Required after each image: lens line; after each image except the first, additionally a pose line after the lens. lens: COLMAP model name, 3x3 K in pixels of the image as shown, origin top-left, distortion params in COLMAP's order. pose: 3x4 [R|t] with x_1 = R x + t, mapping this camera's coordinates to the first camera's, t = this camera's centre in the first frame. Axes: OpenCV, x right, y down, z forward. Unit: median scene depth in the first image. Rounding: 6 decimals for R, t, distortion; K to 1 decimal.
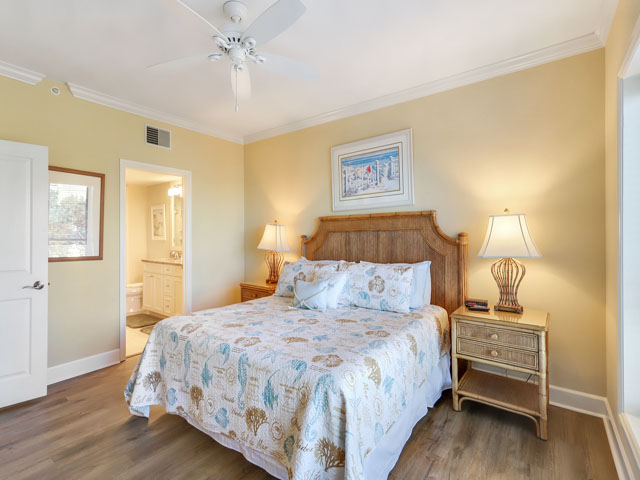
lens RADIAL K [[304.3, 0, 319.3], [0, 304.3, 237.1], [0, 0, 1]] dist [0.003672, 0.000465]
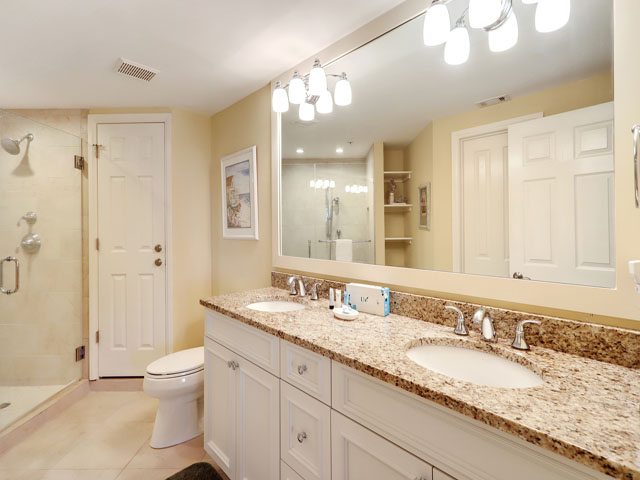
lens RADIAL K [[304.3, 0, 320.9], [0, 304.3, 235.7], [0, 0, 1]] dist [0.003672, 0.000465]
pose [[0.989205, 0.008055, -0.146314, -0.393283], [-0.005556, 0.999832, 0.017481, -0.001848], [0.146431, -0.016479, 0.989084, 0.671330]]
